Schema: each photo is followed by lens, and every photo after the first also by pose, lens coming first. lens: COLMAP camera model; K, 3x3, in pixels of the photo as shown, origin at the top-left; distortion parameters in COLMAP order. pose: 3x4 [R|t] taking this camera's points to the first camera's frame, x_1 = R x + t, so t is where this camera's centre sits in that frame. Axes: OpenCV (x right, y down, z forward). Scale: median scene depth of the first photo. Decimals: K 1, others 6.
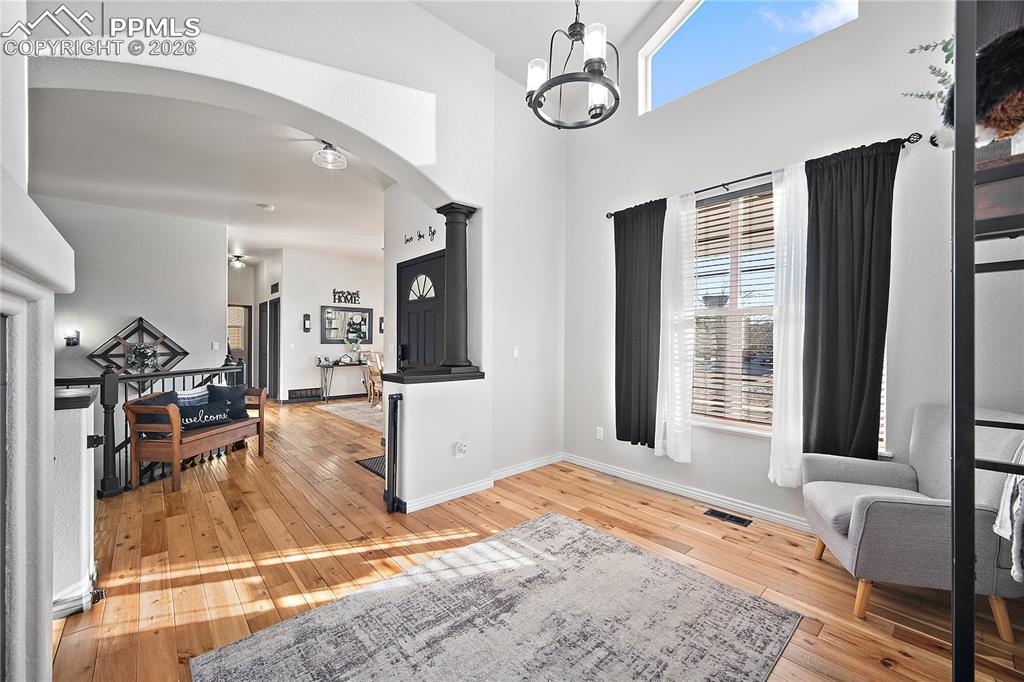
lens RADIAL K [[401.8, 0, 504.9], [0, 401.8, 344.2], [0, 0, 1]] dist [0.000076, 0.000241]
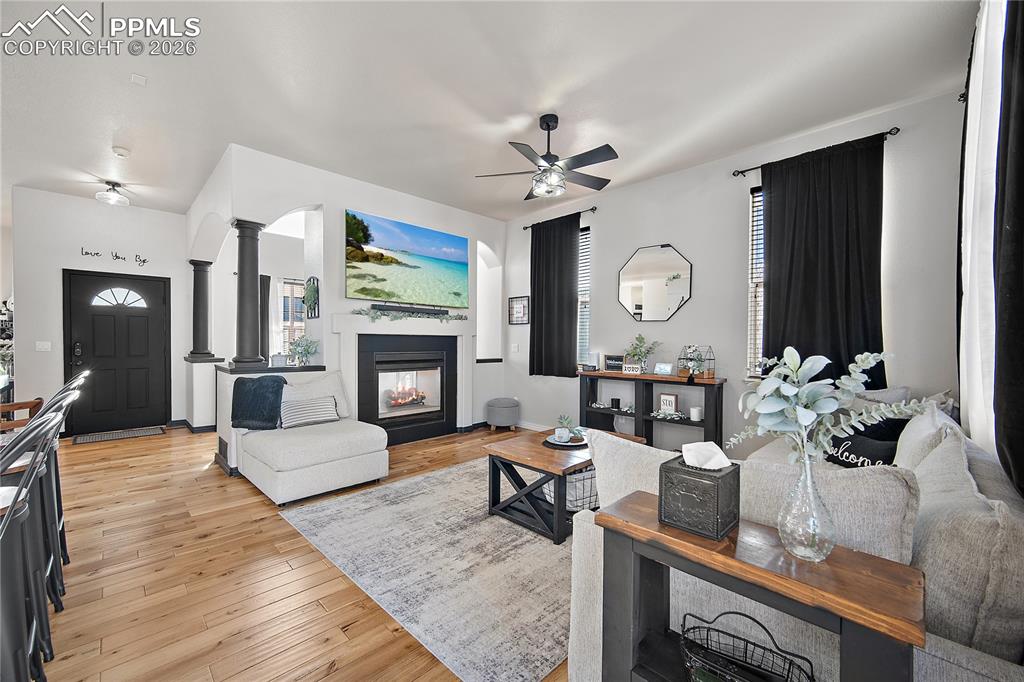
lens RADIAL K [[407.7, 0, 504.4], [0, 407.7, 347.7], [0, 0, 1]] dist [-0.002925, -0.000286]
pose [[-0.049147, -0.020461, 0.998582, -0.808423], [0.005168, 0.999772, 0.020740, -0.000500], [-0.998778, 0.006180, -0.049030, -0.087242]]
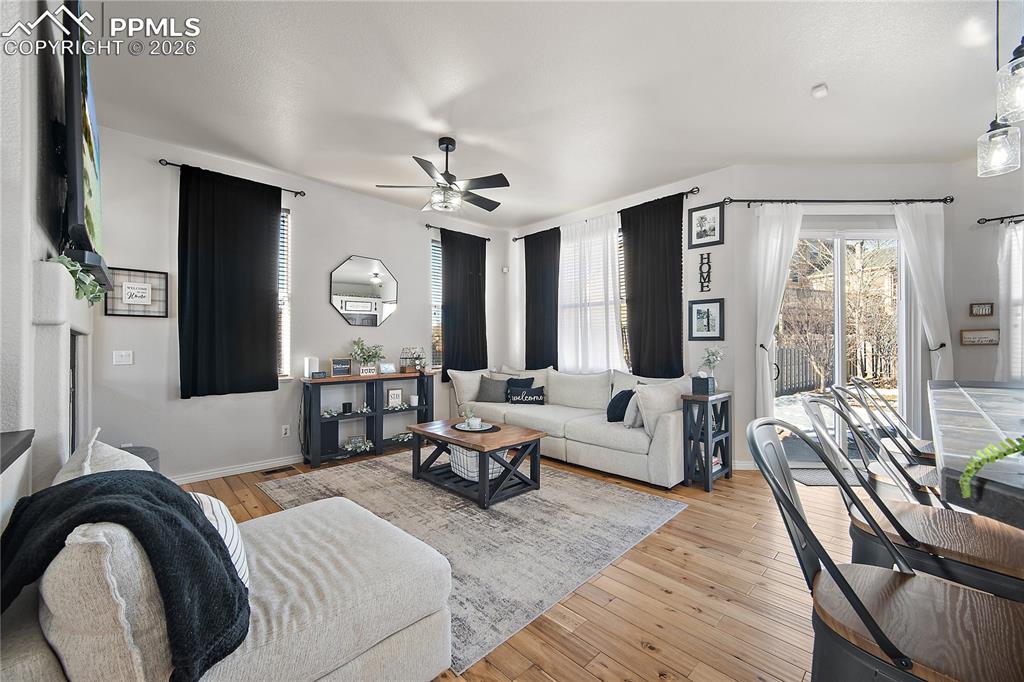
lens RADIAL K [[401.8, 0, 504.9], [0, 401.8, 344.2], [0, 0, 1]] dist [0.000076, 0.000241]
pose [[-0.999305, -0.002619, -0.037187, -0.452045], [-0.003002, 0.999943, 0.010256, -0.003627], [0.037158, 0.010361, -0.999256, 0.284945]]
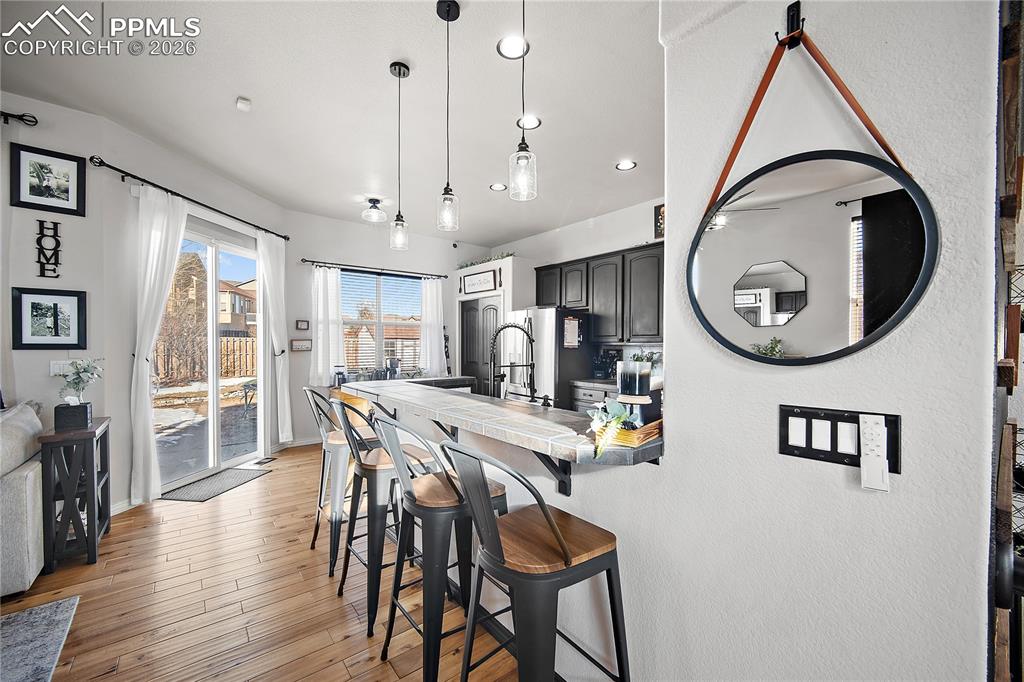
lens RADIAL K [[403.9, 0, 506.0], [0, 403.9, 348.9], [0, 0, 1]] dist [0.000279, 0.000122]
pose [[-0.054166, 0.008774, -0.998493, -0.395715], [-0.017819, 0.999794, 0.009752, -0.014880], [0.998373, 0.018320, -0.053999, 0.197000]]
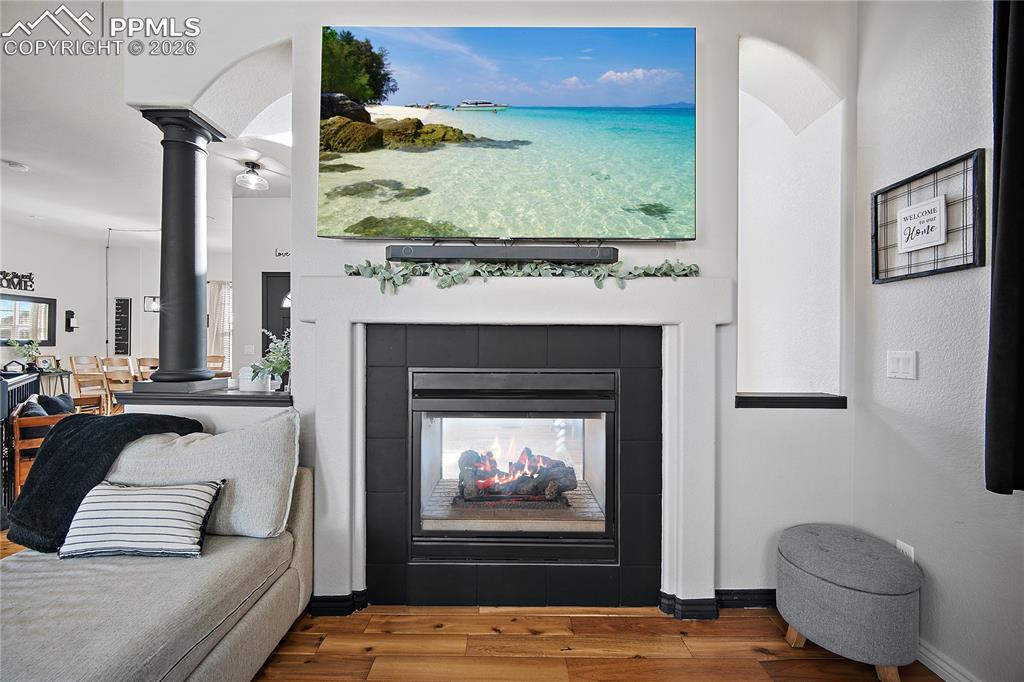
lens RADIAL K [[401.8, 0, 504.9], [0, 401.8, 344.2], [0, 0, 1]] dist [0.000076, 0.000241]
pose [[0.669820, 0.001071, 0.742523, -0.358951], [0.005755, 0.999961, -0.006634, 0.005464], [-0.742501, 0.008716, 0.669788, -0.129335]]
